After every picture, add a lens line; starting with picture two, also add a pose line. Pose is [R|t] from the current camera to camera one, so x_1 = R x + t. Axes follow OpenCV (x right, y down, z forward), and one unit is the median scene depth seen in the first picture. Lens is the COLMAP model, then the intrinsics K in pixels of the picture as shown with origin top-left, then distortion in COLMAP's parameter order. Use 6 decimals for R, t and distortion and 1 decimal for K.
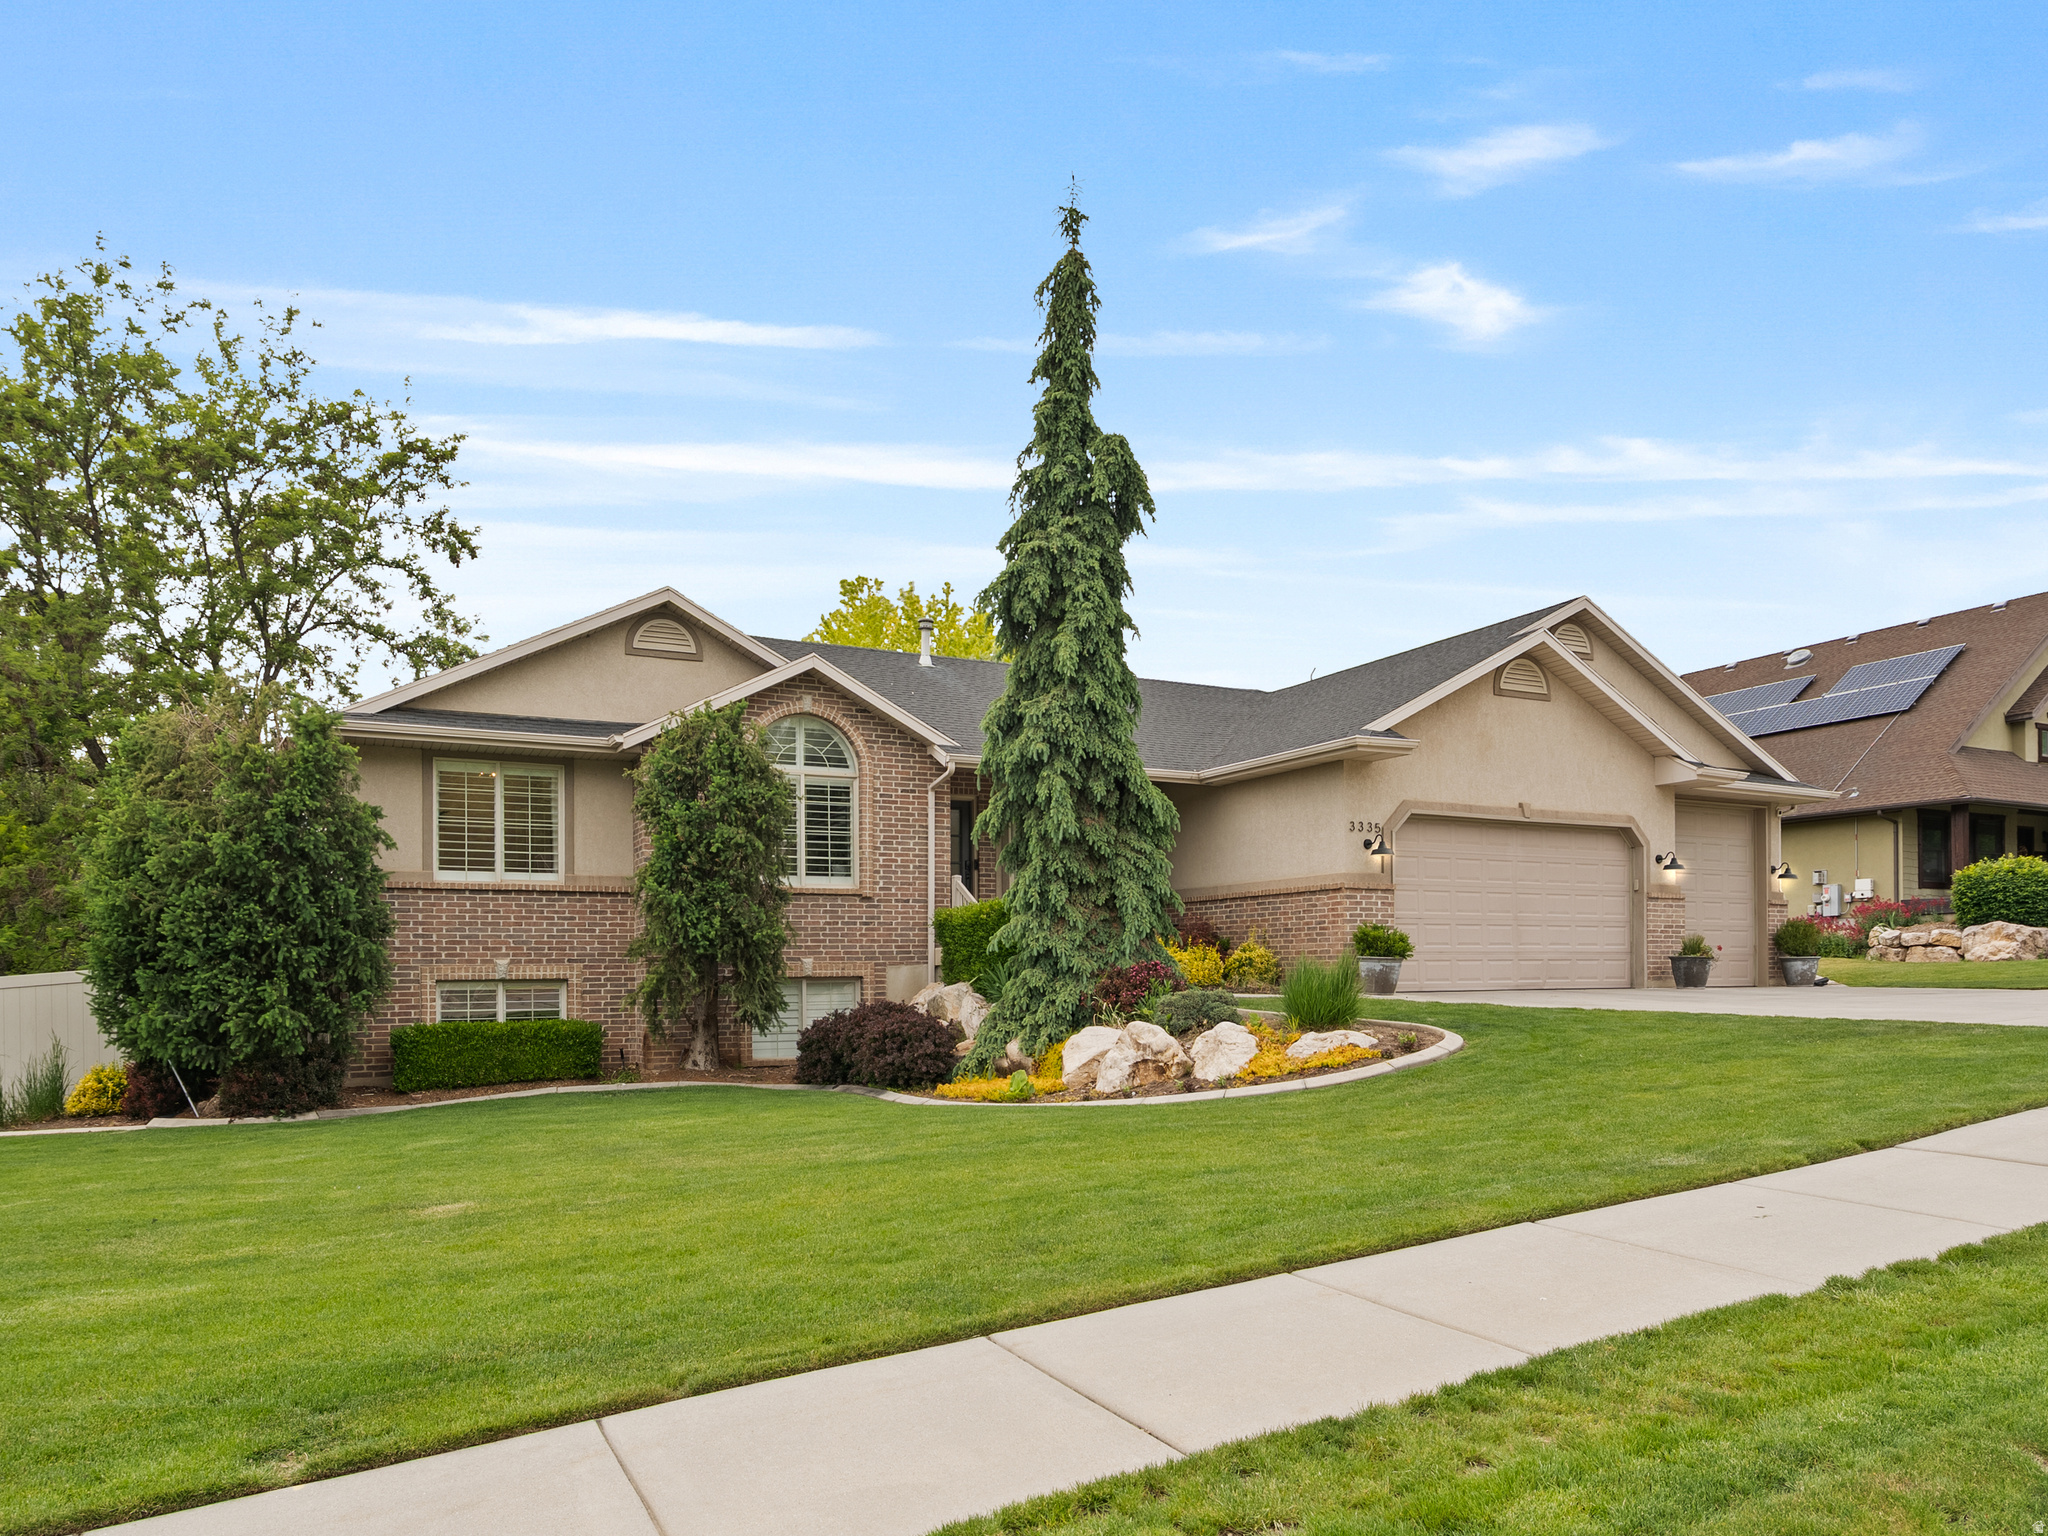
lens RADIAL K [[1179.3, 0, 1024.0], [0, 1179.3, 768.0], [0, 0, 1]] dist [-0.003410, -0.000692]
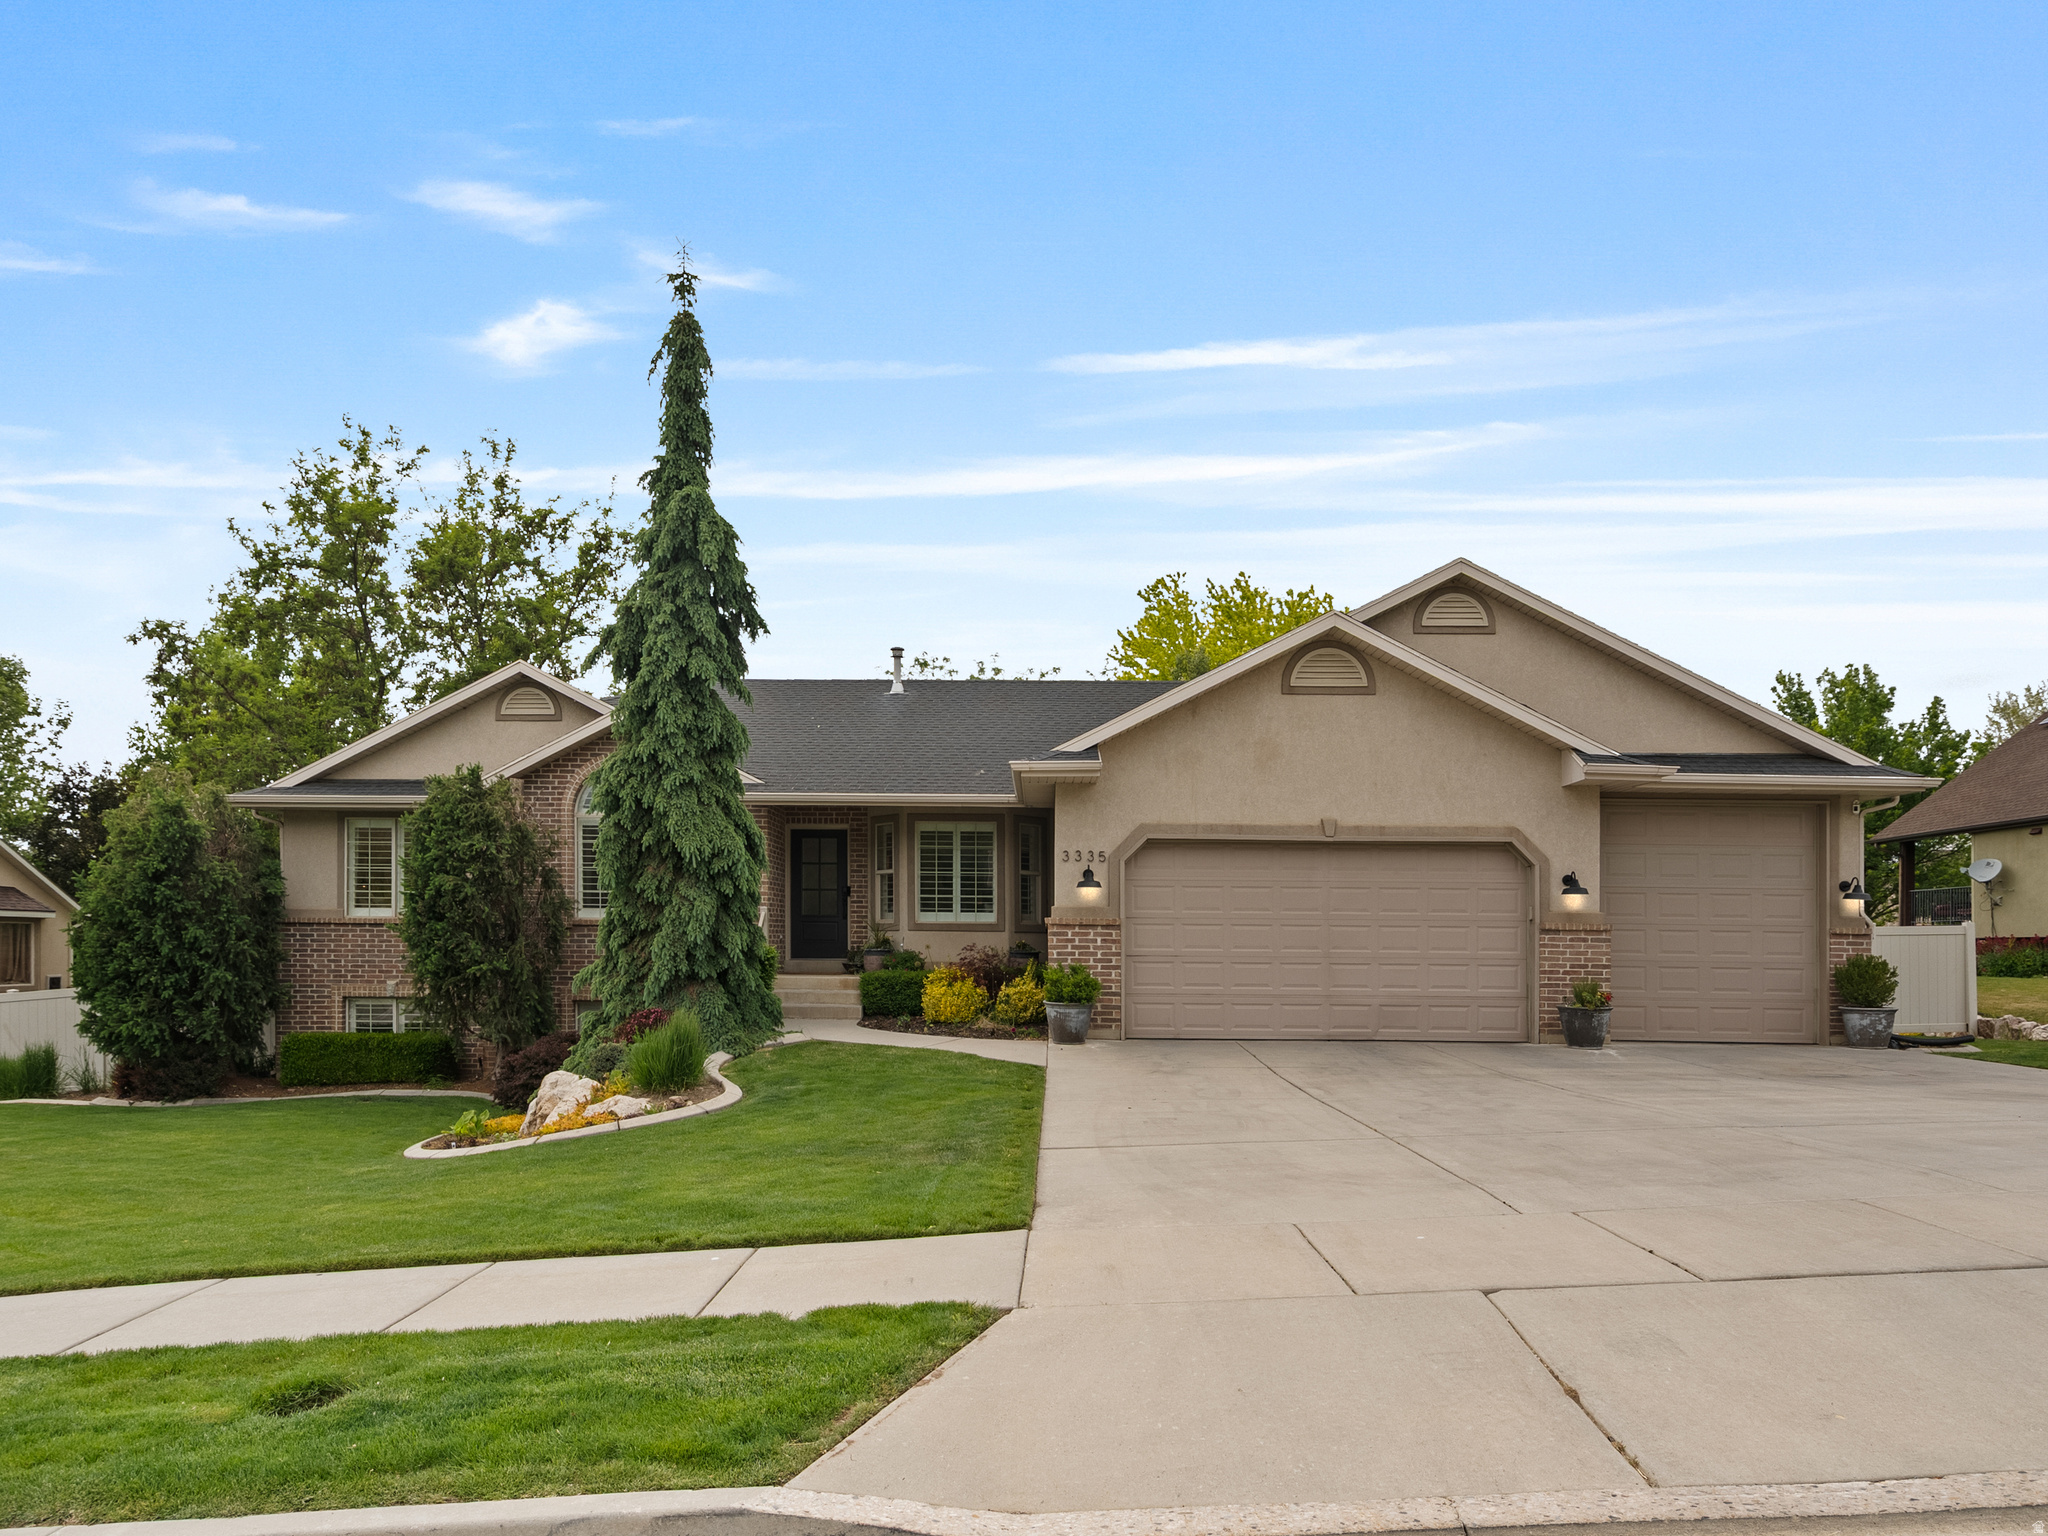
lens RADIAL K [[1174.0, 0, 1024.0], [0, 1174.0, 768.0], [0, 0, 1]] dist [0.001503, 0.001196]
pose [[0.908111, -0.050219, -0.415707, 0.595150], [0.054402, 0.998518, -0.001784, -0.017795], [0.415181, -0.020996, 0.909497, 0.148565]]
